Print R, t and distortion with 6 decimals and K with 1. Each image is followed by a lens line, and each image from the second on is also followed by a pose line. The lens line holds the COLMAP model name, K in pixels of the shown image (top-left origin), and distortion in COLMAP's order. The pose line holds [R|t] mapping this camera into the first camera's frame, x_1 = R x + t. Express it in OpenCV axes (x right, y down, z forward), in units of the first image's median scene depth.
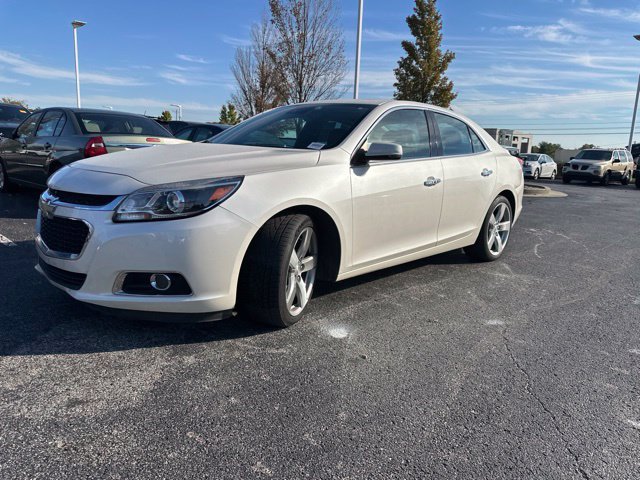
lens RADIAL K [[450.6, 0, 318.0], [0, 450.6, 237.5], [0, 0, 1]] dist [0.046259, -0.058054]
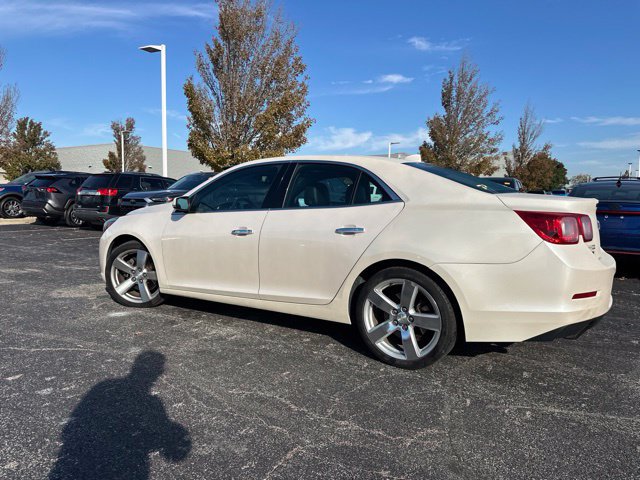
lens RADIAL K [[450.6, 0, 316.3], [0, 450.6, 241.5], [0, 0, 1]] dist [0.046259, -0.058054]
pose [[0.213787, 0.051273, -0.975534, 1.553957], [-0.191629, 0.981421, 0.009587, -0.172410], [0.957901, 0.184891, 0.219641, 1.123028]]
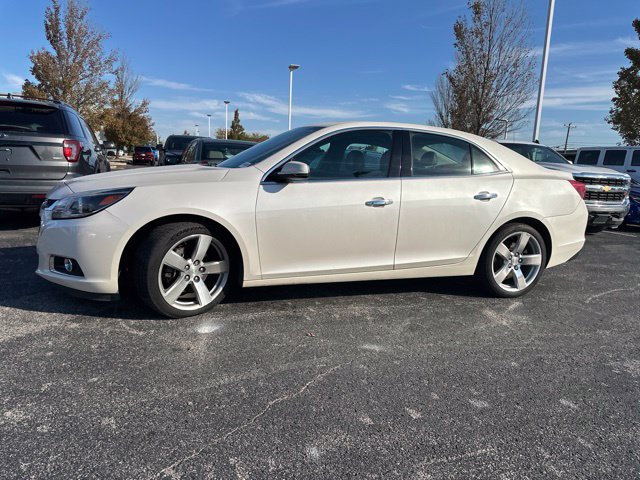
lens RADIAL K [[450.6, 0, 319.7], [0, 450.6, 246.1], [0, 0, 1]] dist [0.046259, -0.058054]
pose [[0.897132, 0.072765, -0.435730, 0.680002], [-0.089075, 0.995878, -0.017091, -0.000586], [0.432690, 0.054145, 0.899915, 0.083198]]
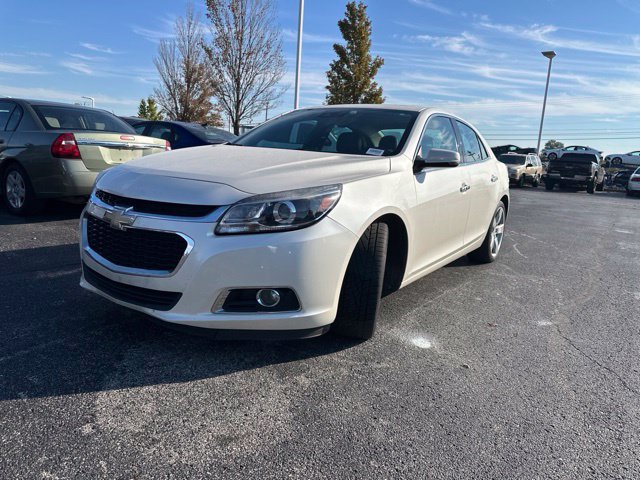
lens RADIAL K [[450.6, 0, 319.9], [0, 450.6, 237.0], [0, 0, 1]] dist [0.046259, -0.058054]
pose [[0.984129, -0.013657, 0.176927, -0.305959], [0.013692, 0.999906, 0.001025, -0.020867], [-0.176925, 0.001413, 0.984223, 0.053152]]
